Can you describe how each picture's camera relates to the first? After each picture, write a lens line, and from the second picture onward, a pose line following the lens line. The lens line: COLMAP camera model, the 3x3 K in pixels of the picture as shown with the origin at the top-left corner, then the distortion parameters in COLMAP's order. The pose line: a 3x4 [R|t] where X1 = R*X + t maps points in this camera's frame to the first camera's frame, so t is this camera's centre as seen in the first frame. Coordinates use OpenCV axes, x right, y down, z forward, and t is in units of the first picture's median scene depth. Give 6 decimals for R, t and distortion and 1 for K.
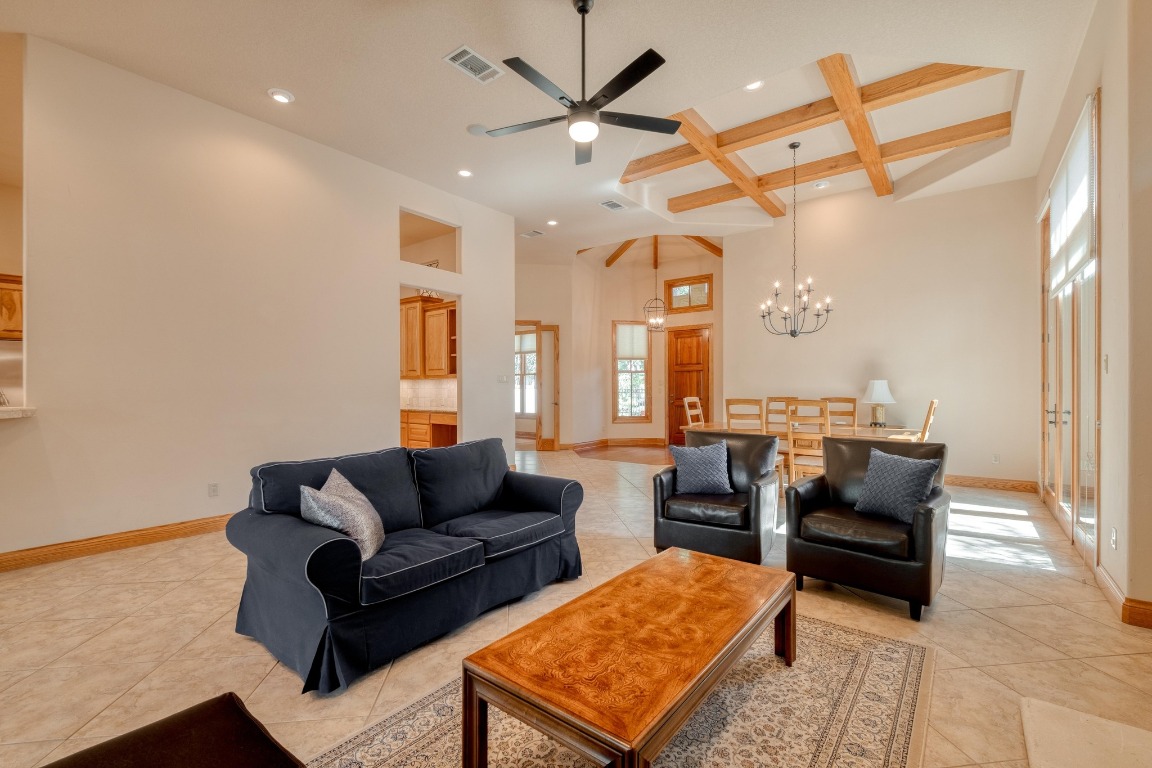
lens RADIAL K [[500.2, 0, 576.0], [0, 500.2, 384.0], [0, 0, 1]] dist [0.002750, 0.000041]
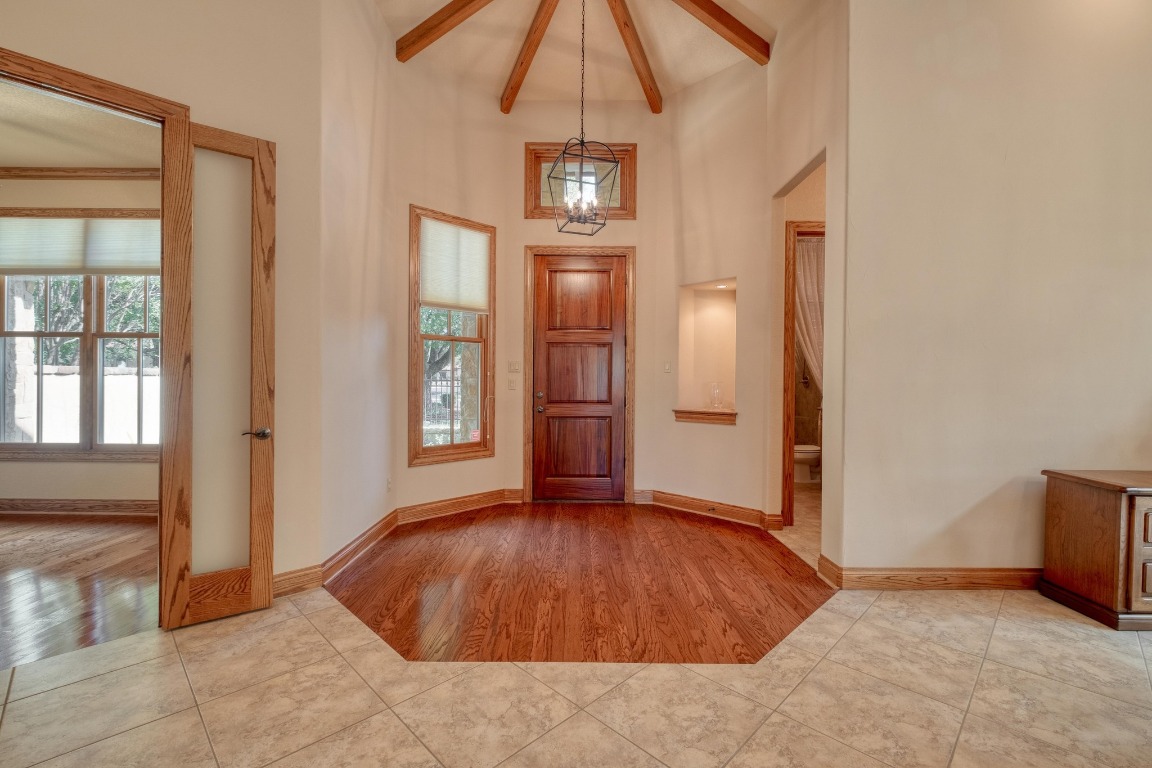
lens RADIAL K [[493.3, 0, 577.1], [0, 493.3, 380.8], [0, 0, 1]] dist [0.003086, -0.003048]
pose [[0.787181, 0.006003, 0.616693, -0.068126], [-0.015256, 0.999836, 0.009742, 0.005600], [-0.616534, -0.017077, 0.787143, 0.674915]]
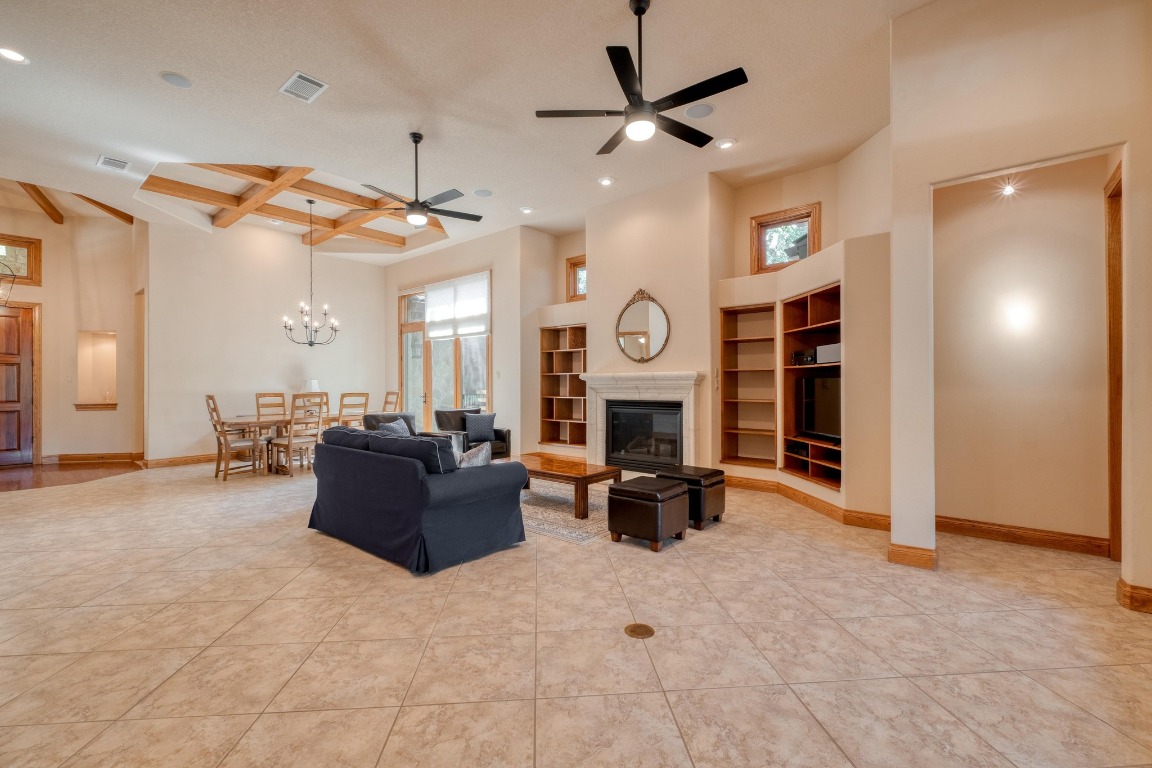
lens RADIAL K [[493.3, 0, 577.1], [0, 493.3, 380.8], [0, 0, 1]] dist [0.003086, -0.003048]
pose [[0.034890, 0.007720, 0.999361, -0.477191], [-0.002407, 0.999968, -0.007641, 0.003051], [-0.999388, -0.002138, 0.034908, 0.142522]]
